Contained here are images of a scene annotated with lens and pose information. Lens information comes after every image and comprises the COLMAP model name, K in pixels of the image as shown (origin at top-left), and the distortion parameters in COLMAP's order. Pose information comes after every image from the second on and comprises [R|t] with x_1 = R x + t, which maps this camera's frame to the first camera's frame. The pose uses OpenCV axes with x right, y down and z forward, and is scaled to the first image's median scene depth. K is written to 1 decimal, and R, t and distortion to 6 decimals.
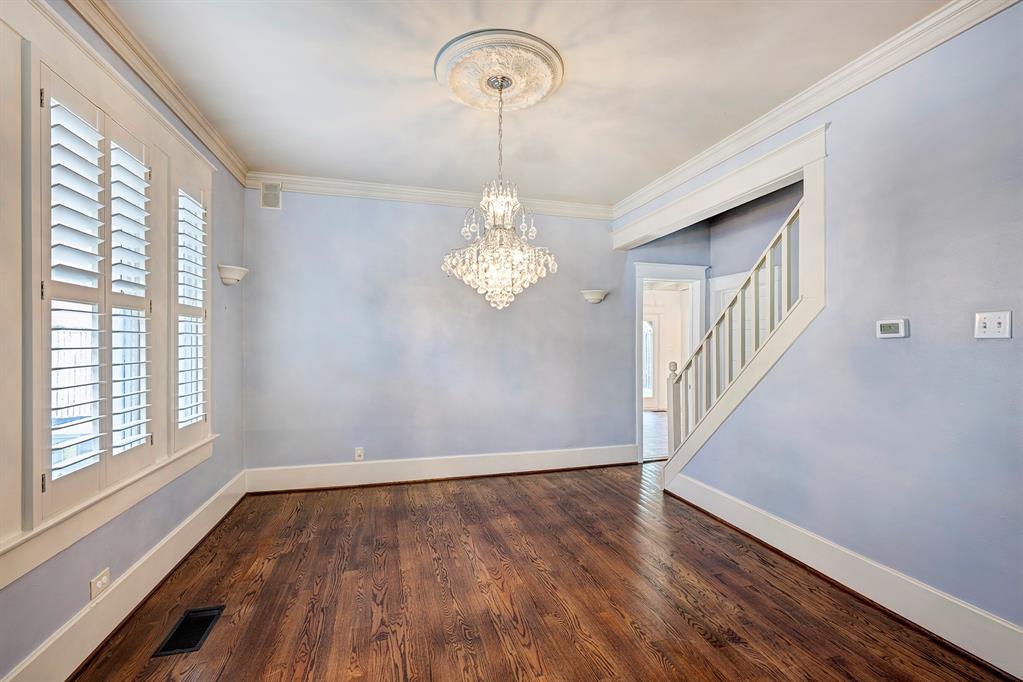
lens RADIAL K [[434.4, 0, 506.3], [0, 434.4, 341.6], [0, 0, 1]] dist [0.000028, -0.000002]
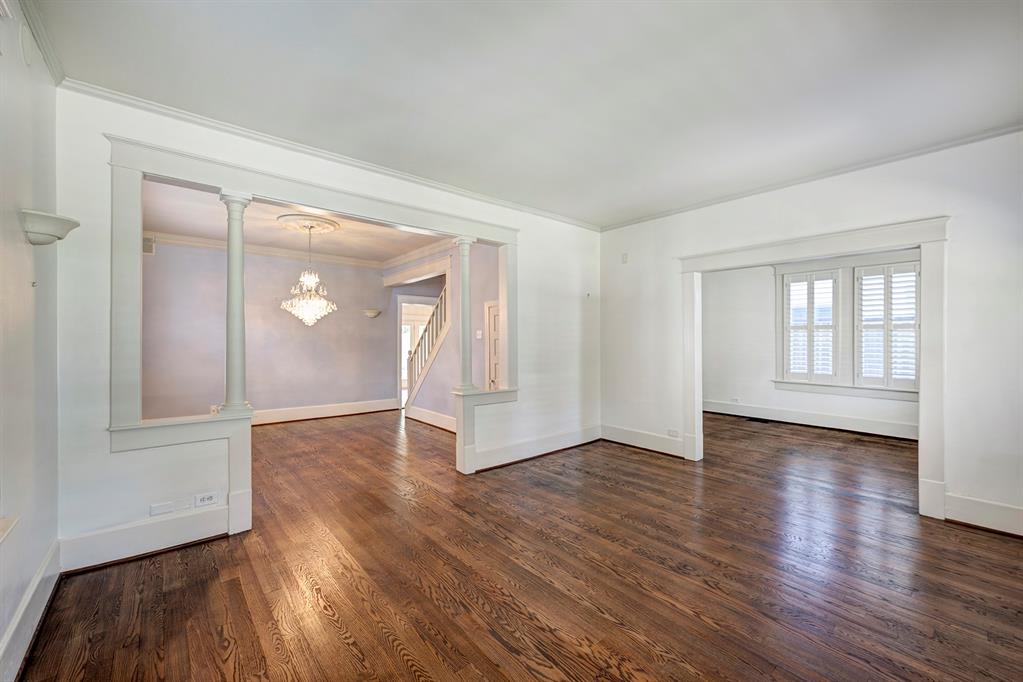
lens RADIAL K [[414.1, 0, 511.5], [0, 414.1, 341.0], [0, 0, 1]] dist [0.000702, 0.000015]
pose [[0.910371, -0.001078, 0.413791, 0.040153], [0.000135, 0.999997, 0.002307, 0.000903], [-0.413792, -0.002044, 0.910369, -1.150847]]
